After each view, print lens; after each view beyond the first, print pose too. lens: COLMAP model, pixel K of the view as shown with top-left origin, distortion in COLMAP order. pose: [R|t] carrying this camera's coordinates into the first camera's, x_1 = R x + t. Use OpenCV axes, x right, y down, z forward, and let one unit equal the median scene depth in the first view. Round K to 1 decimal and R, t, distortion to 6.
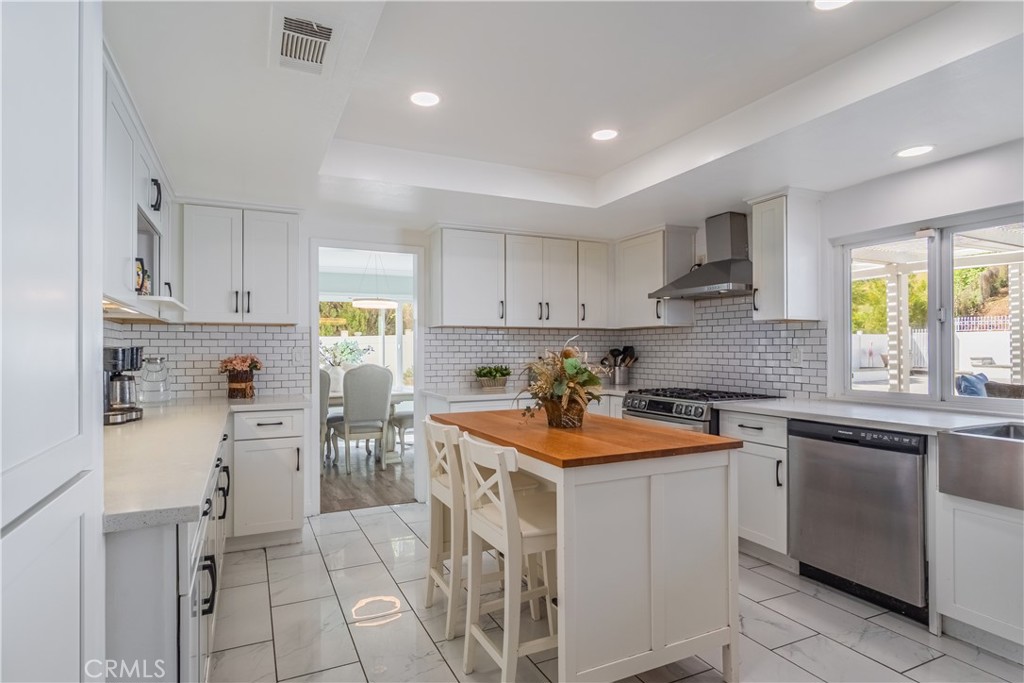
lens RADIAL K [[512.8, 0, 508.9], [0, 512.8, 356.9], [0, 0, 1]] dist [0.001511, -0.000095]
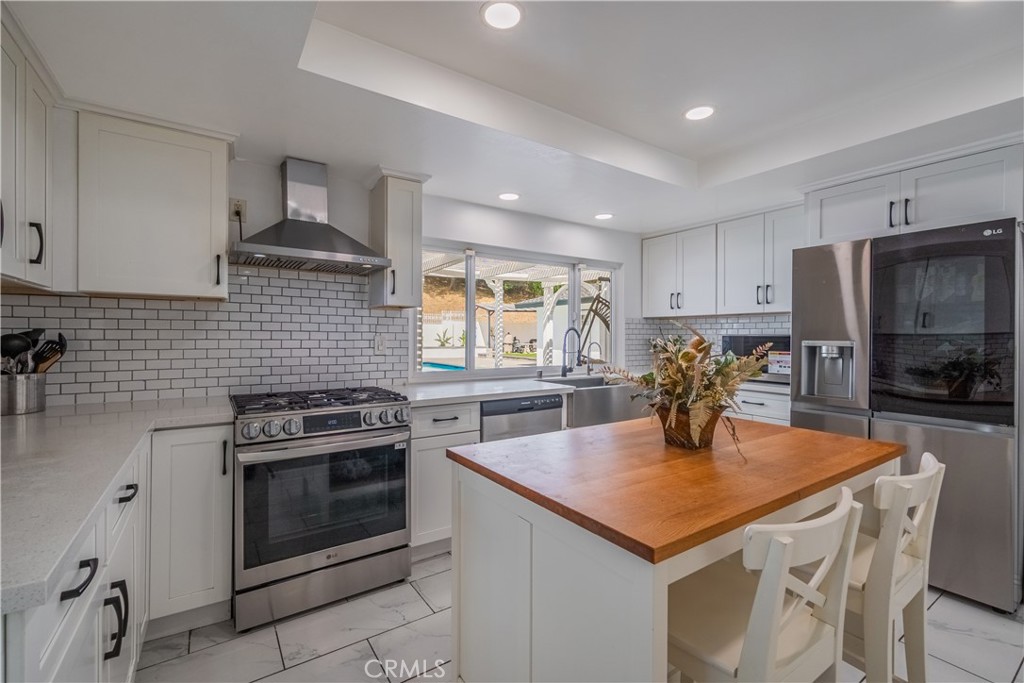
lens RADIAL K [[447.4, 0, 512.0], [0, 447.4, 341.5], [0, 0, 1]] dist [0.001198, 0.000057]
pose [[-0.128460, -0.012727, 0.991633, -0.409062], [0.008131, 0.999871, 0.013886, -0.019754], [-0.991681, 0.009846, -0.128339, 1.086669]]
